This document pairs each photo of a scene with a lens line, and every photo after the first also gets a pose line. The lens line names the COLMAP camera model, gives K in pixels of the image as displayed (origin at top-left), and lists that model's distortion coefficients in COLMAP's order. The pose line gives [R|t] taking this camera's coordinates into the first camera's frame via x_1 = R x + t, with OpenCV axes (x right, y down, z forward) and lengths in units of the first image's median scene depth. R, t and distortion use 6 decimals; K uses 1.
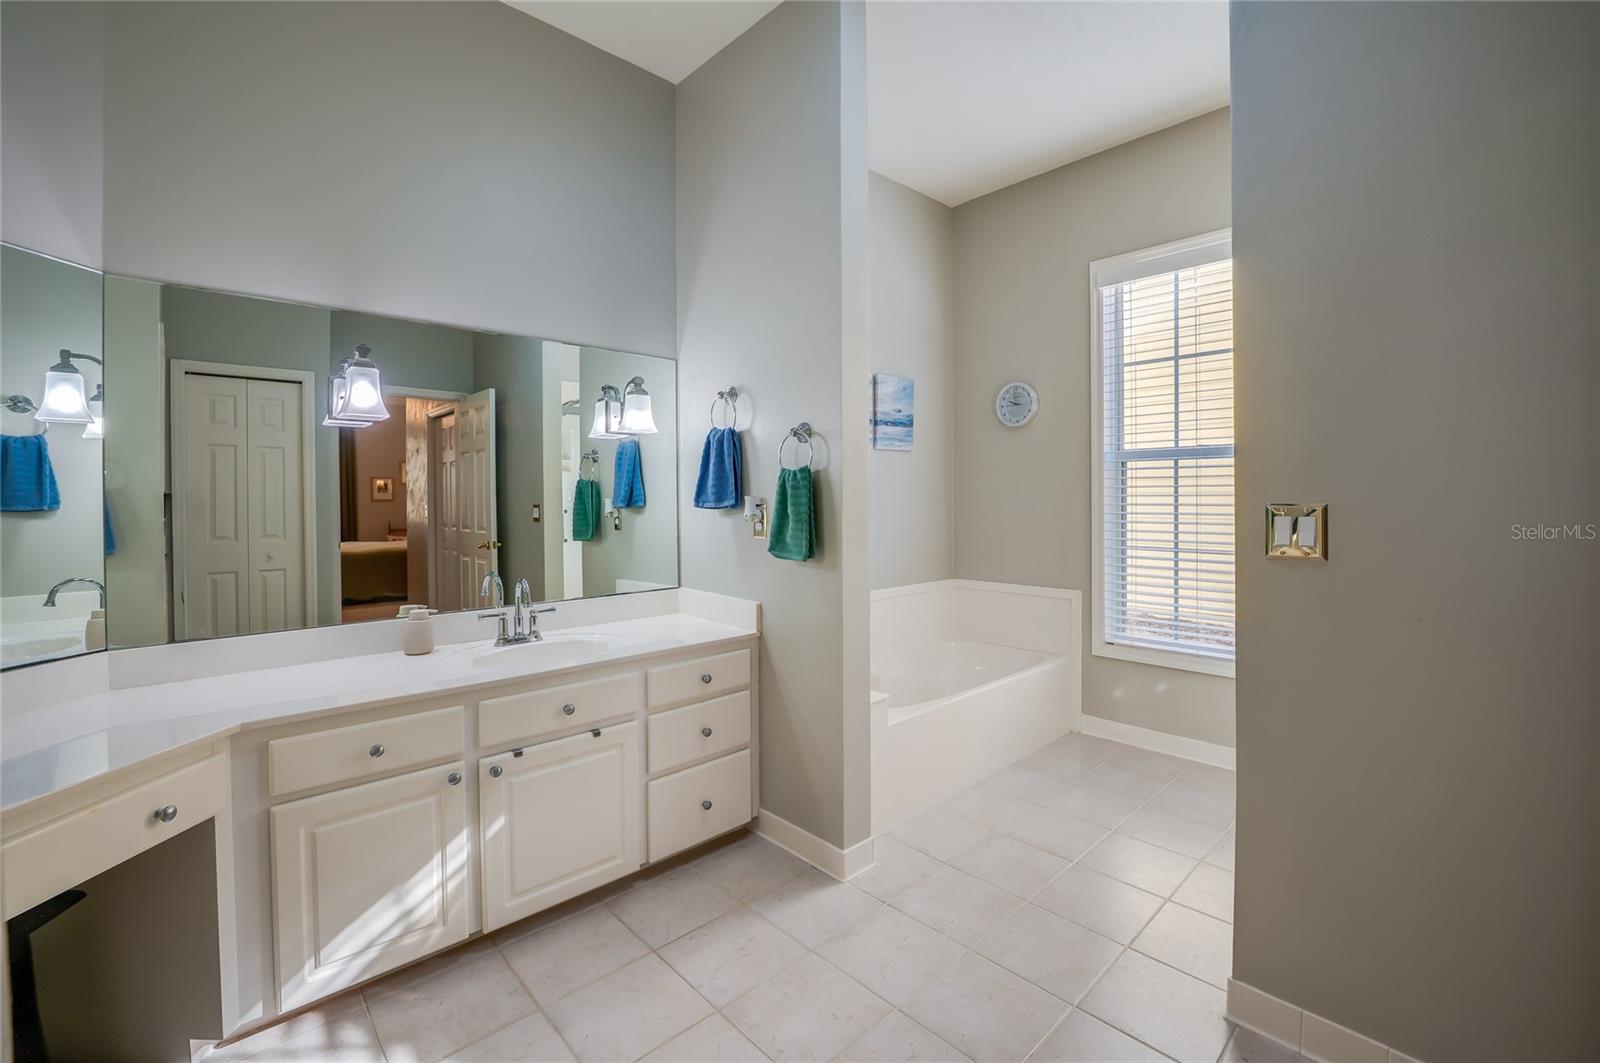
lens RADIAL K [[693.3, 0, 852.0], [0, 693.3, 504.8], [0, 0, 1]] dist [-0.000284, -0.009277]
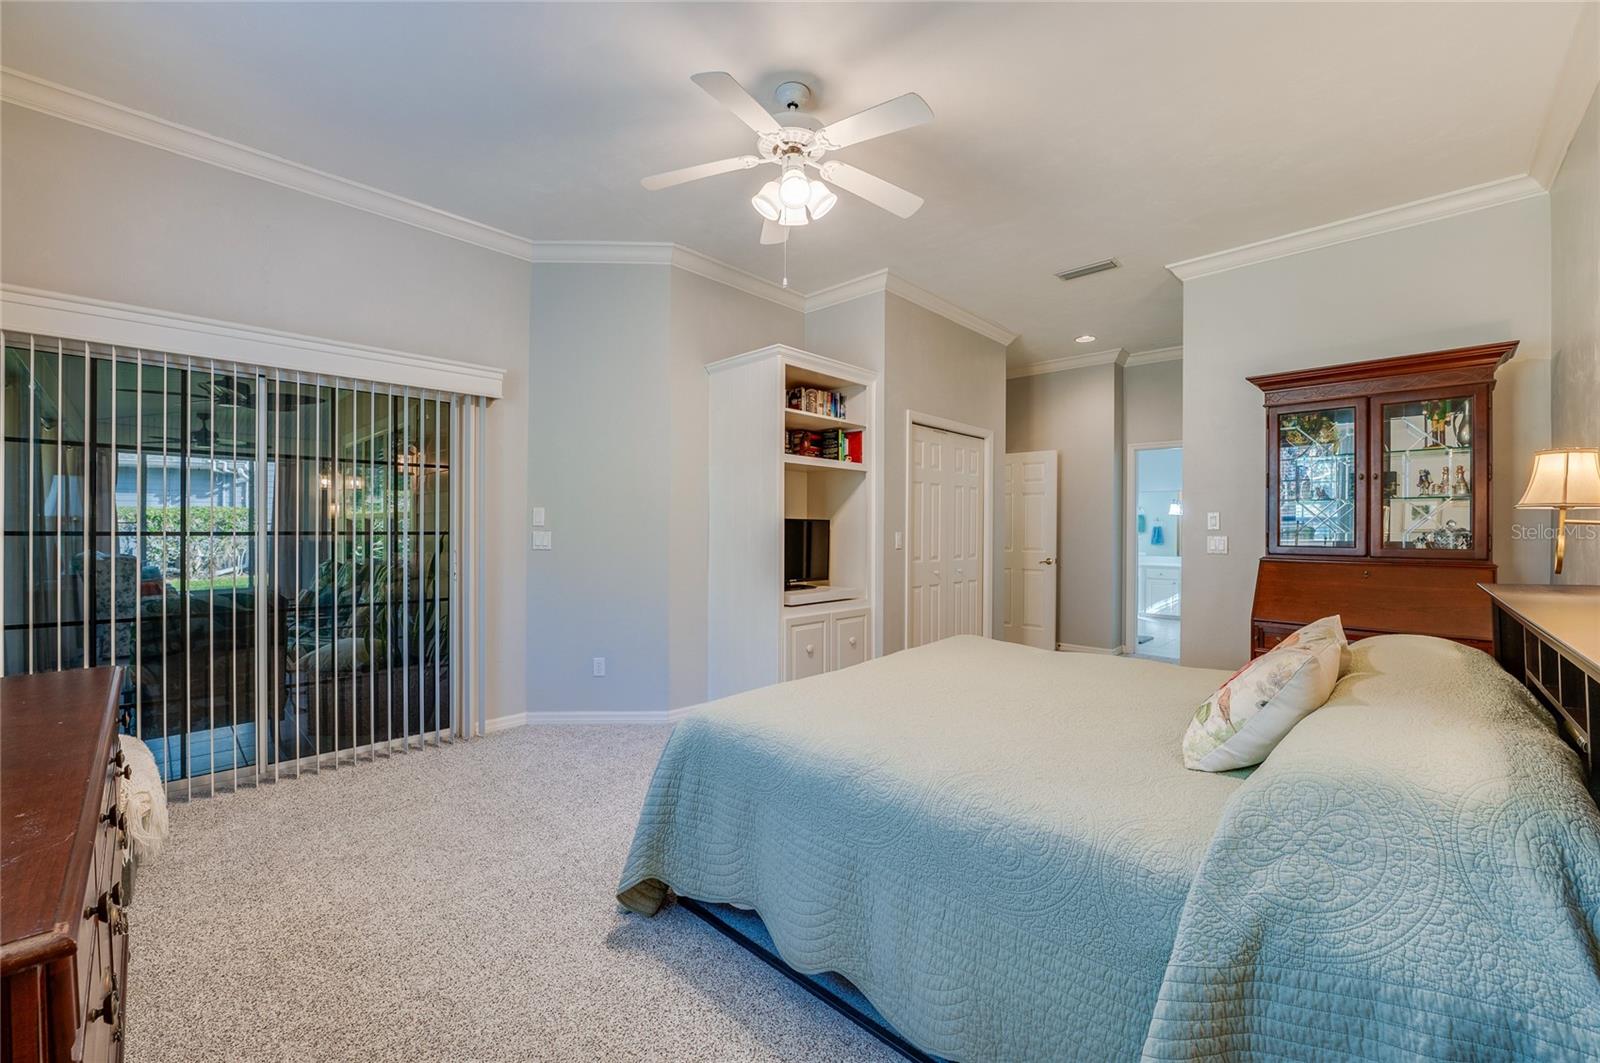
lens RADIAL K [[643.6, 0, 804.4], [0, 643.6, 531.6], [0, 0, 1]] dist [-0.011909, 0.000029]
pose [[0.022436, 0.005342, -0.999734, 3.950593], [-0.010836, 0.999928, 0.005100, 0.000904], [0.999690, 0.010718, 0.022492, -1.816363]]
